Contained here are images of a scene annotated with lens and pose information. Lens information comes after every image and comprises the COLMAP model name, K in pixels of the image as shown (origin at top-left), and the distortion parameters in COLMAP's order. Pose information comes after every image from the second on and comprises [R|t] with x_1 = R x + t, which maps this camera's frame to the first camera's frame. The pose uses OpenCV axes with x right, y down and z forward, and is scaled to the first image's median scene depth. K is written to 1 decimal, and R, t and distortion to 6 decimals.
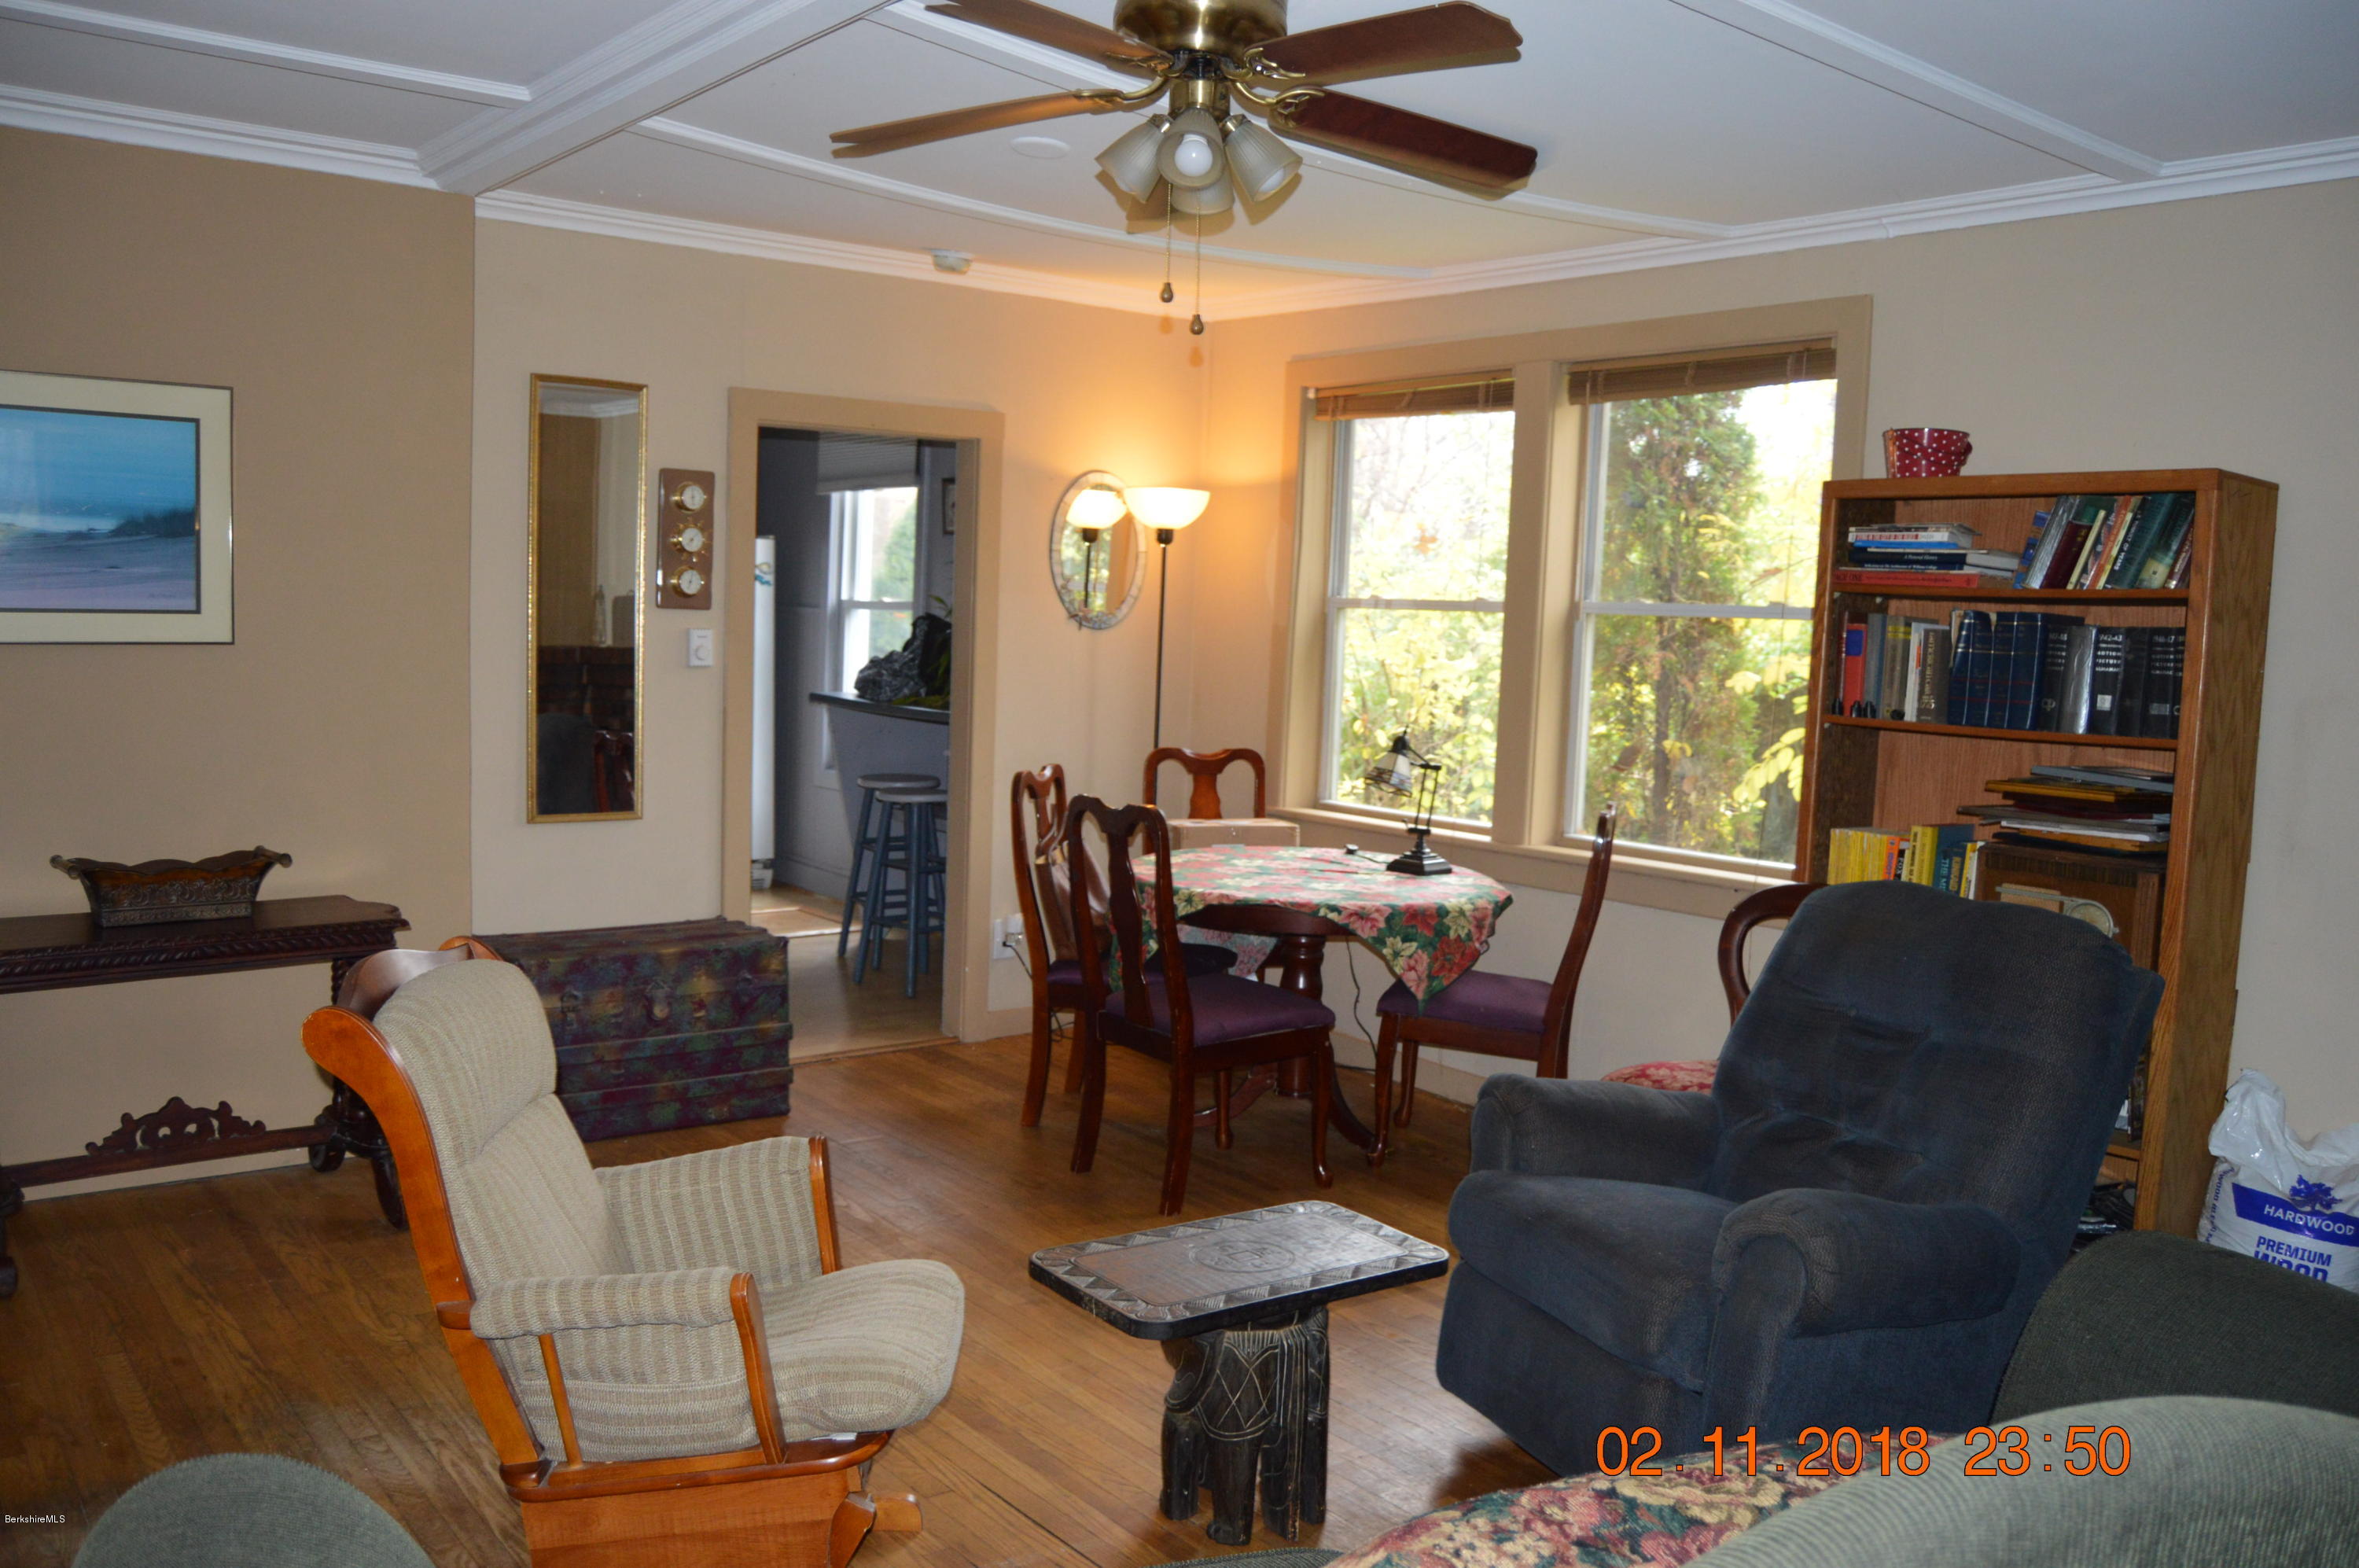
lens RADIAL K [[1874.3, 0, 1185.9], [0, 1874.3, 779.8], [0, 0, 1]] dist [-0.092324, 0.035729]
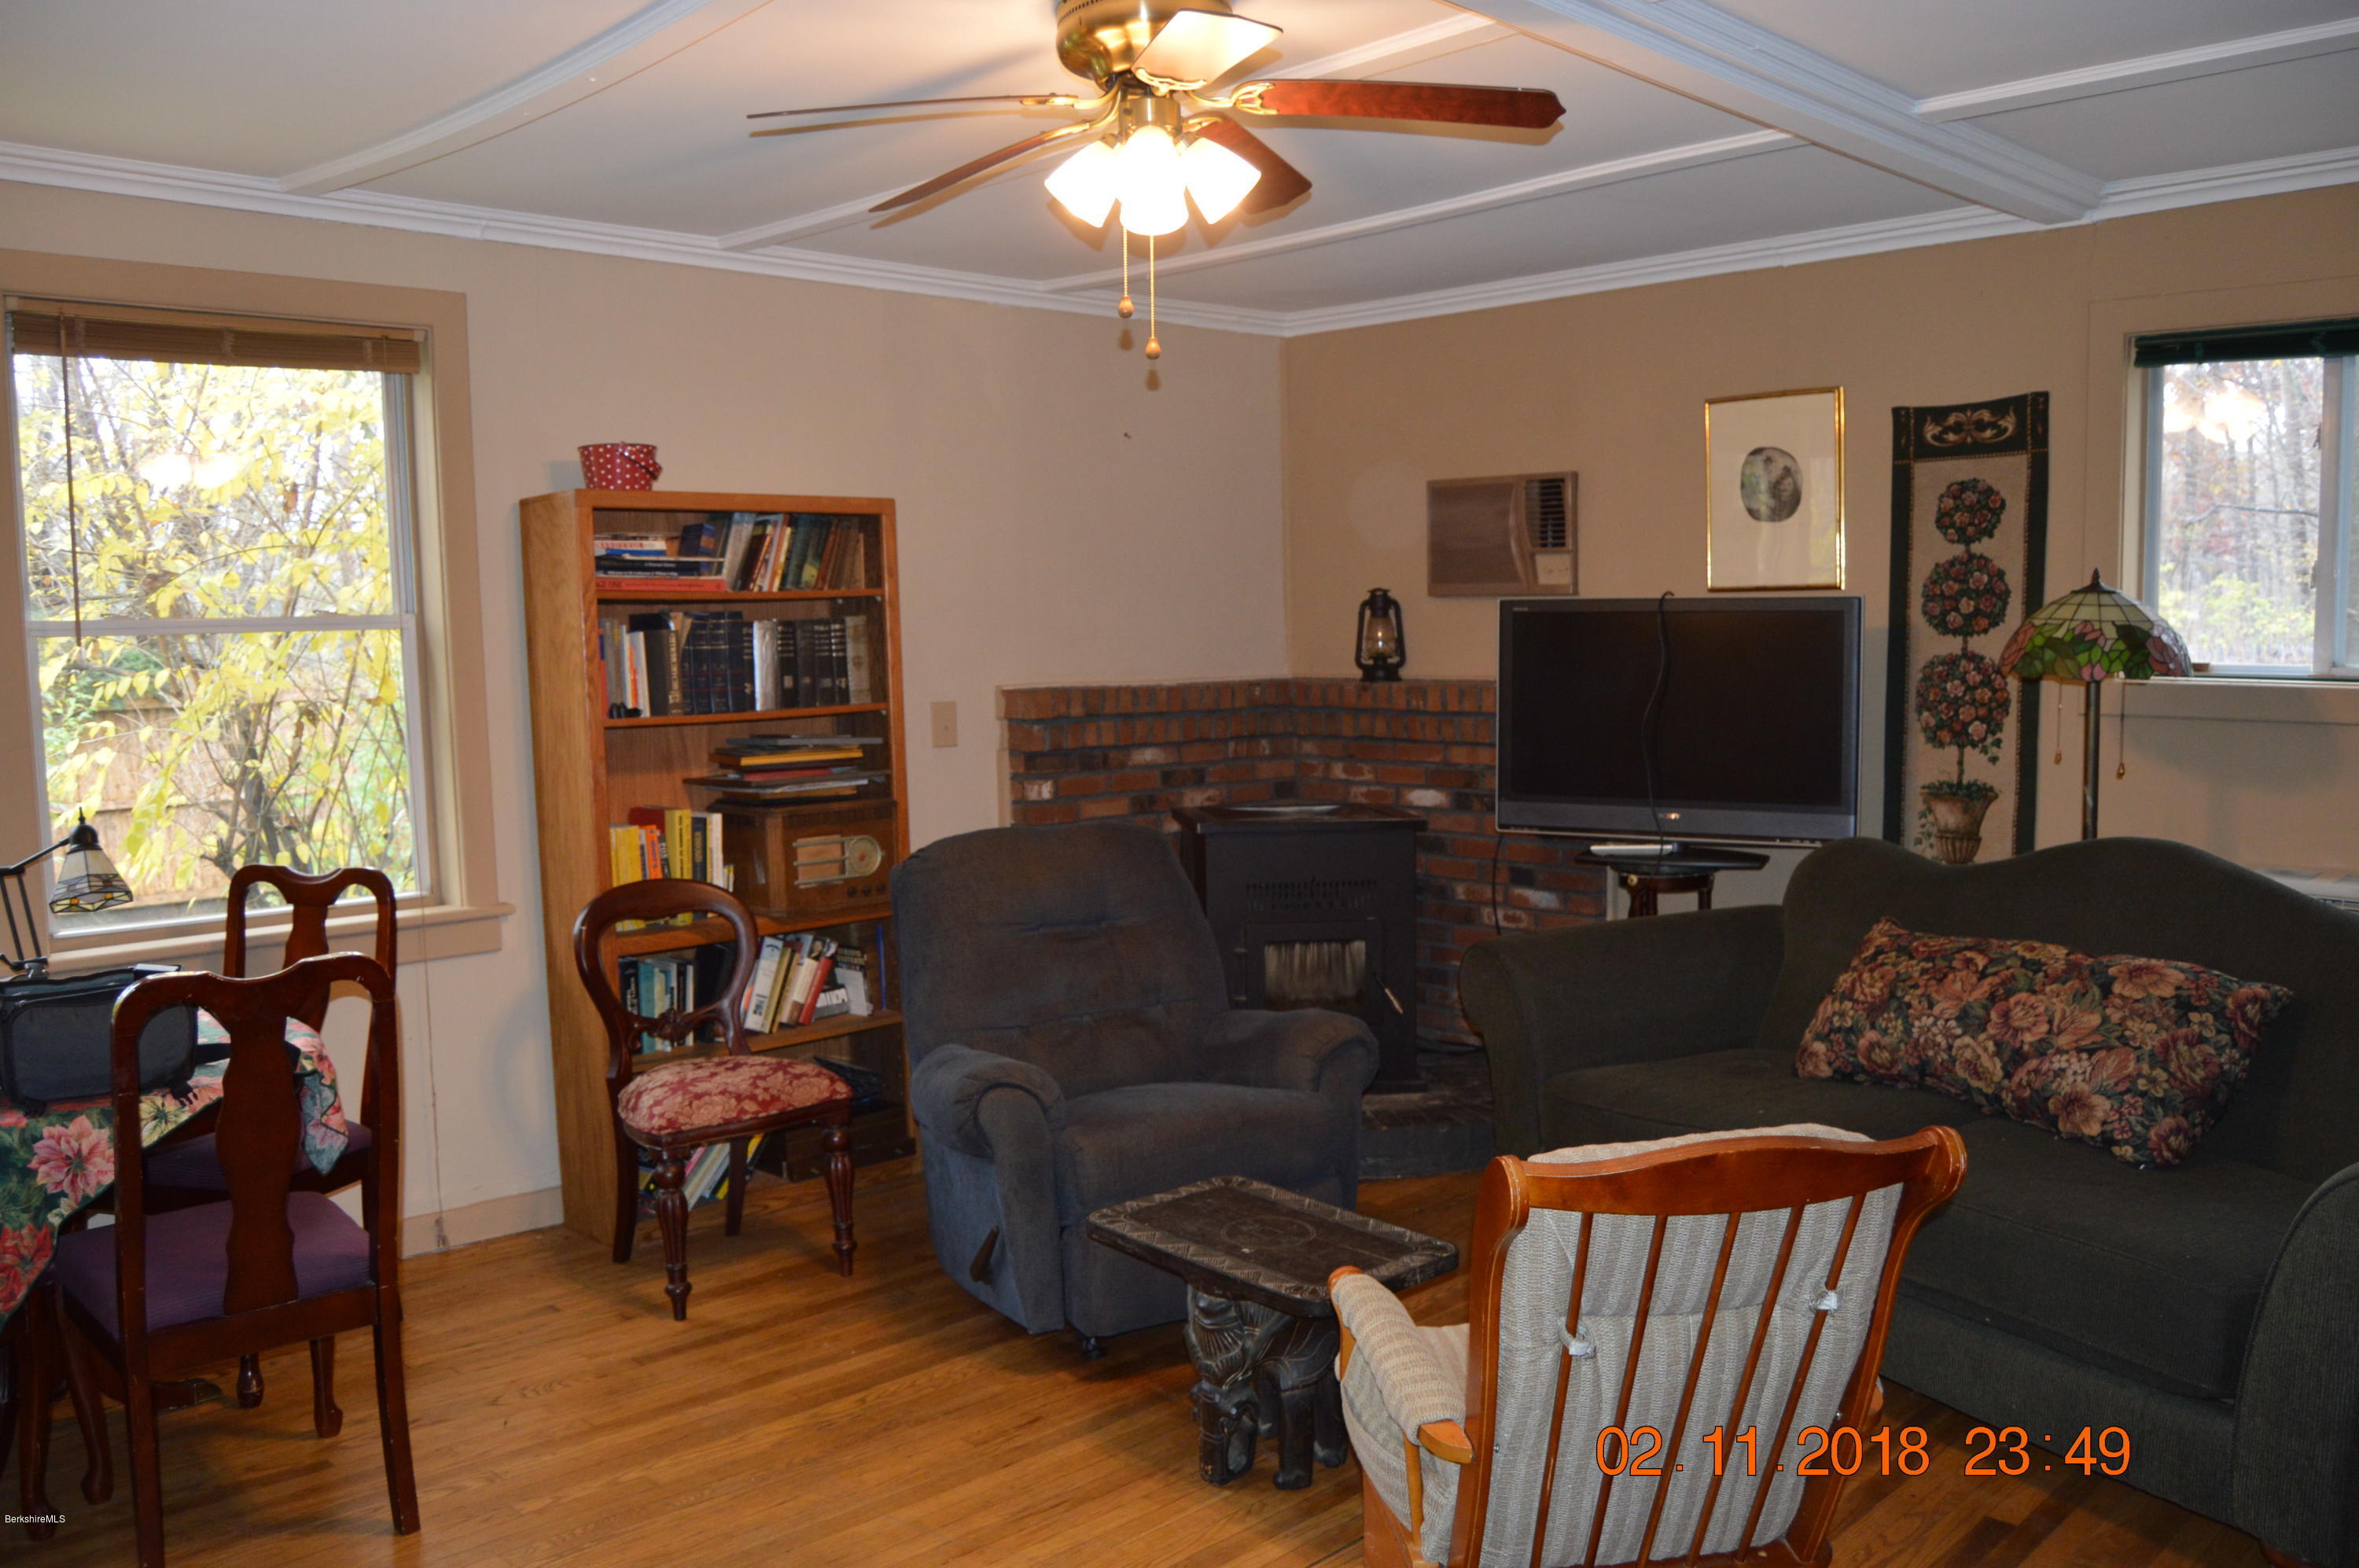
lens RADIAL K [[1874.3, 0, 1185.9], [0, 1874.3, 779.8], [0, 0, 1]] dist [-0.092324, 0.035729]
pose [[-0.104600, -0.125469, 0.986568, -0.668766], [0.093886, 0.986334, 0.135393, -0.105358], [-0.990073, 0.106787, -0.091391, 0.742015]]
